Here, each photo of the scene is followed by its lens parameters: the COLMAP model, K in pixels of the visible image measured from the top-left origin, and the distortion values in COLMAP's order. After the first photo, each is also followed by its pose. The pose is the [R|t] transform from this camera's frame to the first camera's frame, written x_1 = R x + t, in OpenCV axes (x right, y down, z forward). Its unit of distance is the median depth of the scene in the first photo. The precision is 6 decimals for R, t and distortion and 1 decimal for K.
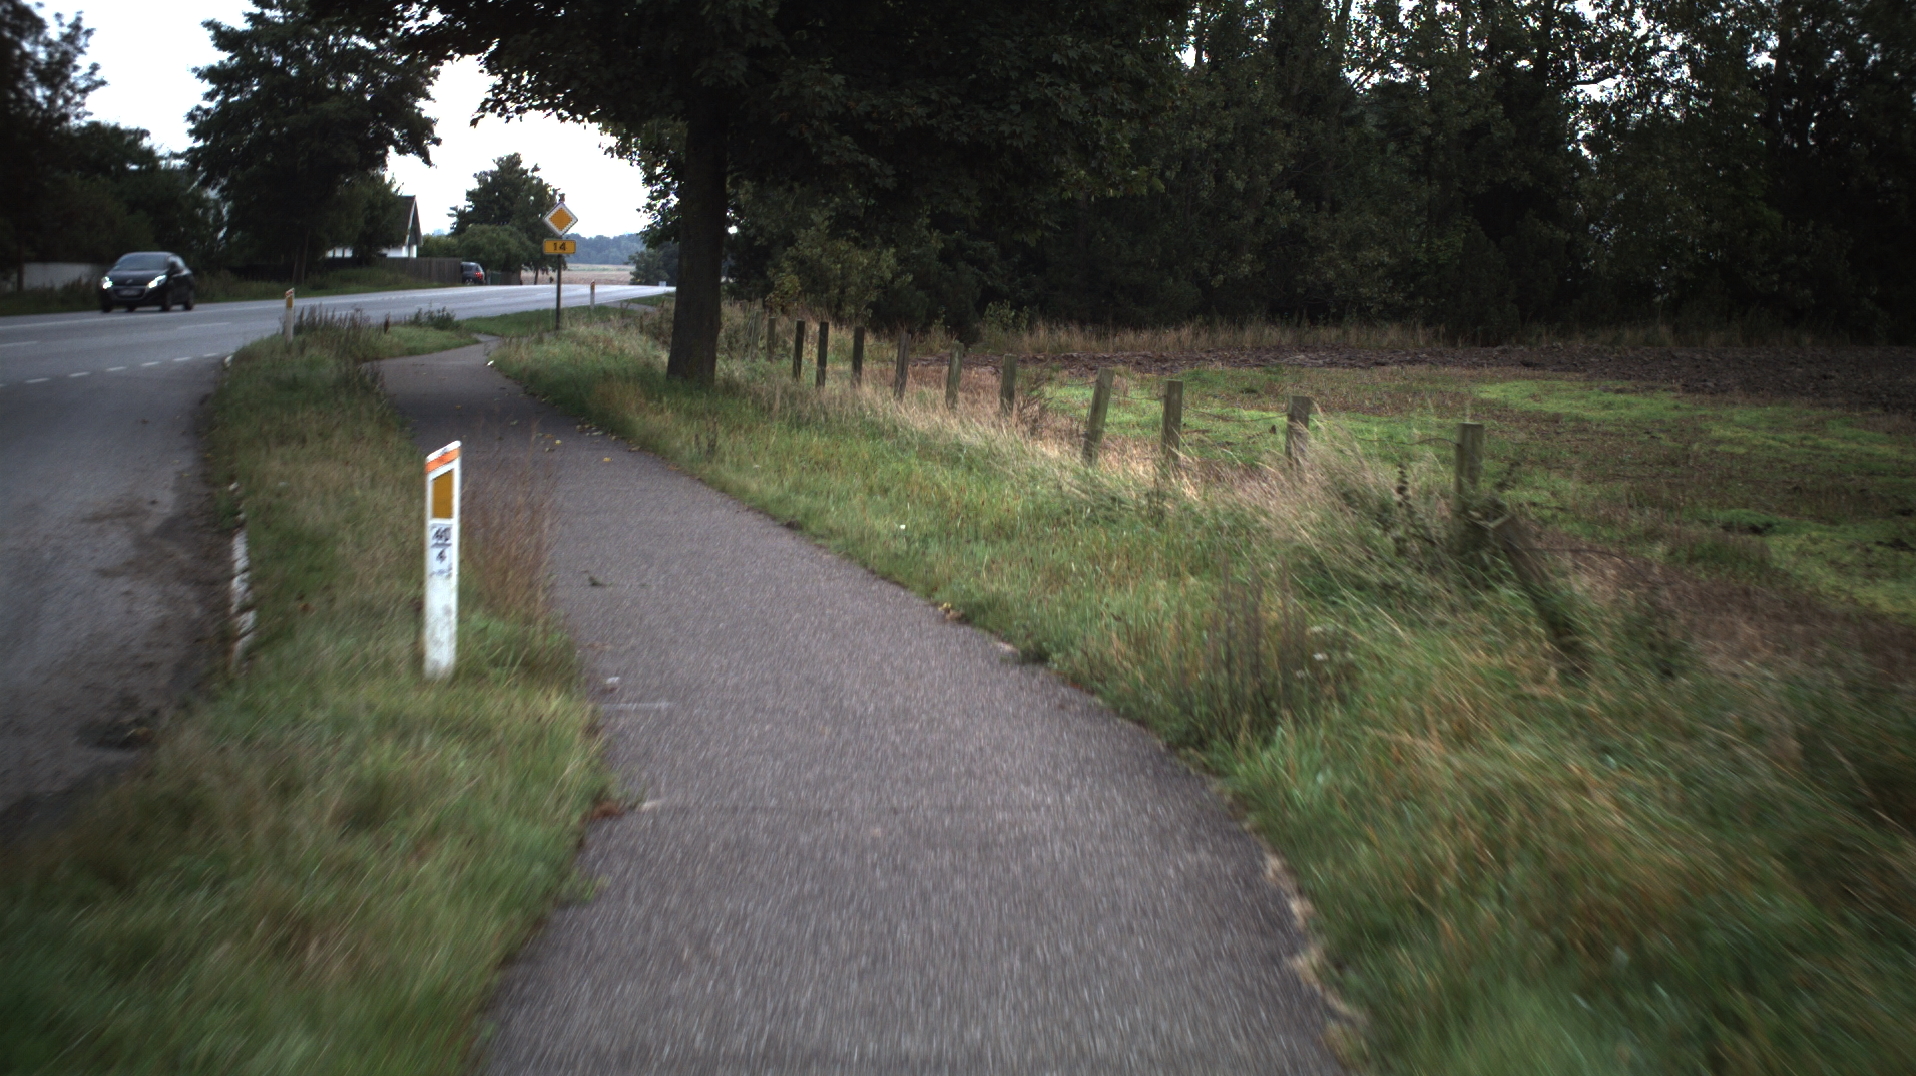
lens RADIAL K [[3545.5, 0, 958.0], [0, 3545.5, 538.0], [0, 0, 1]] dist [-0.287117, 0.112643]
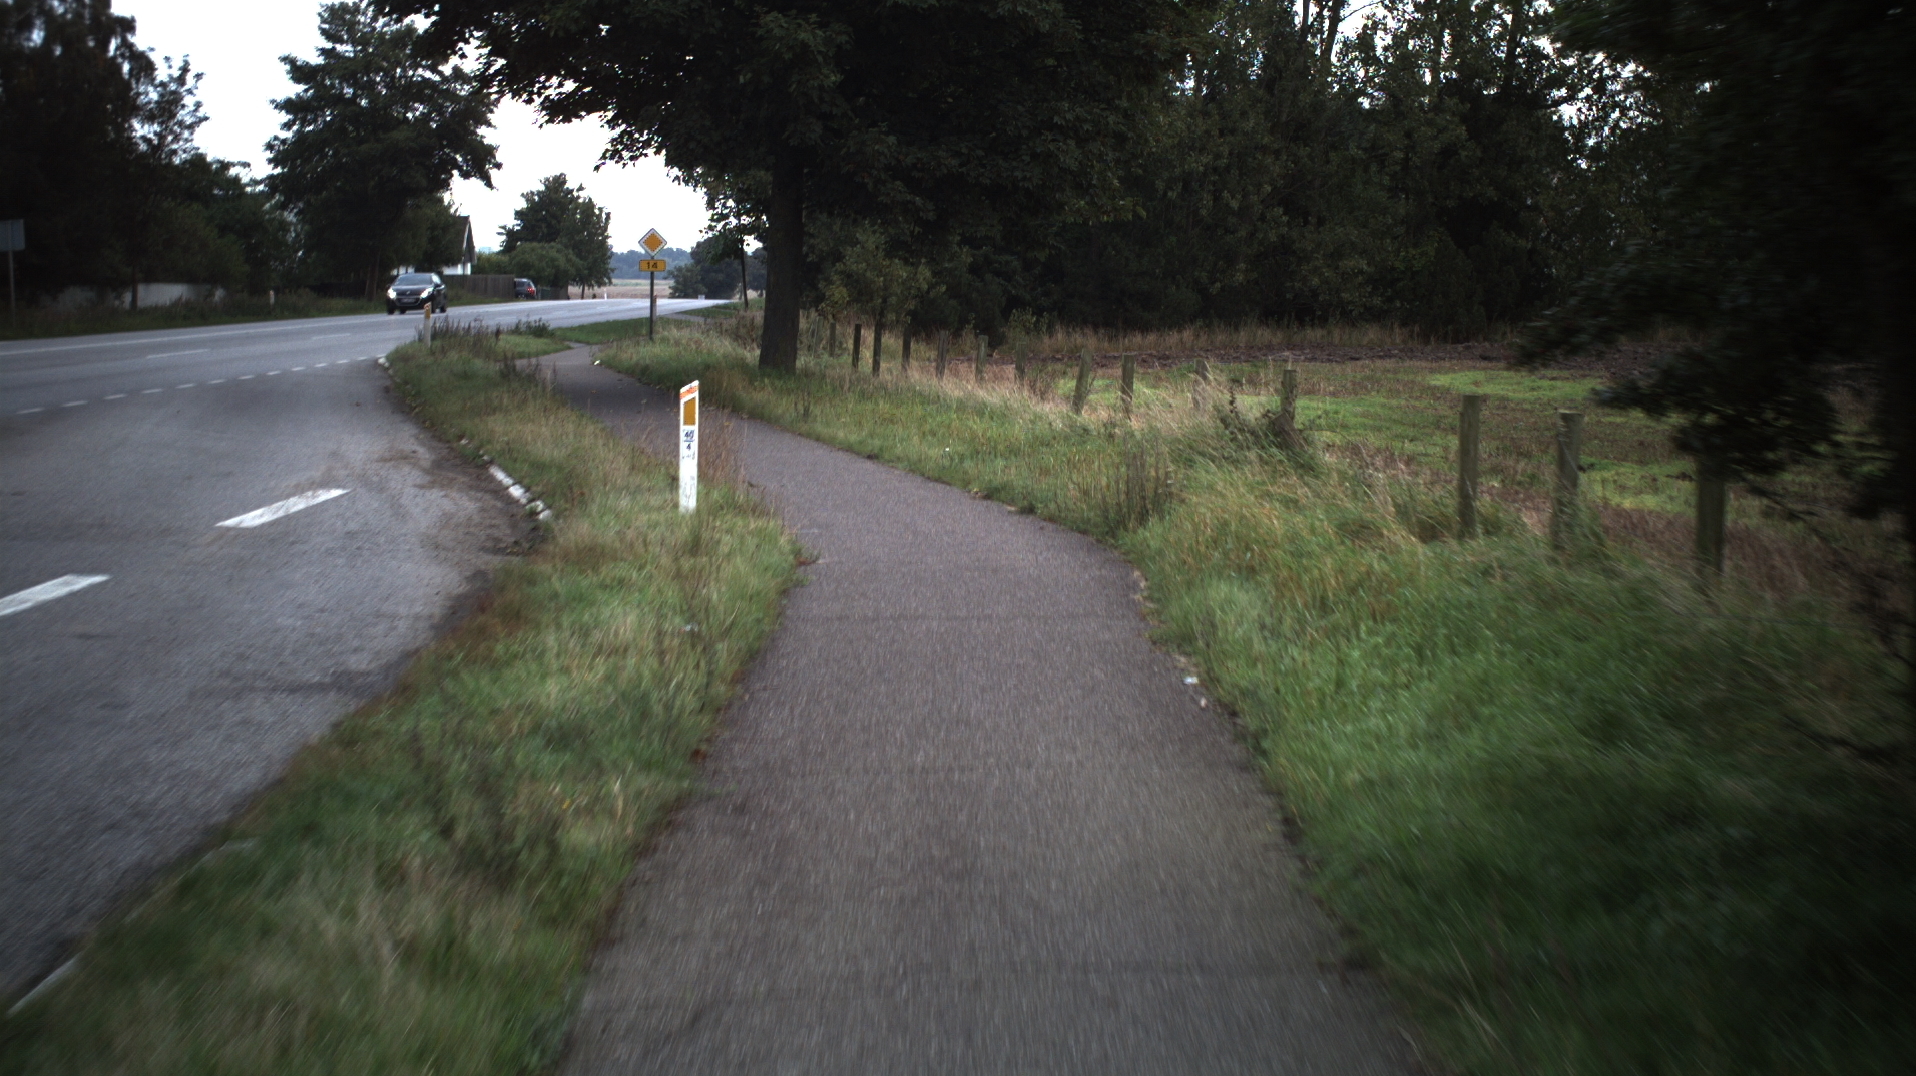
lens RADIAL K [[3545.5, 0, 958.0], [0, 3545.5, 538.0], [0, 0, 1]] dist [-0.287117, 0.112643]
pose [[0.999901, -0.010651, -0.009244, 0.000693], [0.010623, 0.999939, -0.003146, 0.010045], [0.009277, 0.003047, 0.999952, -0.134184]]
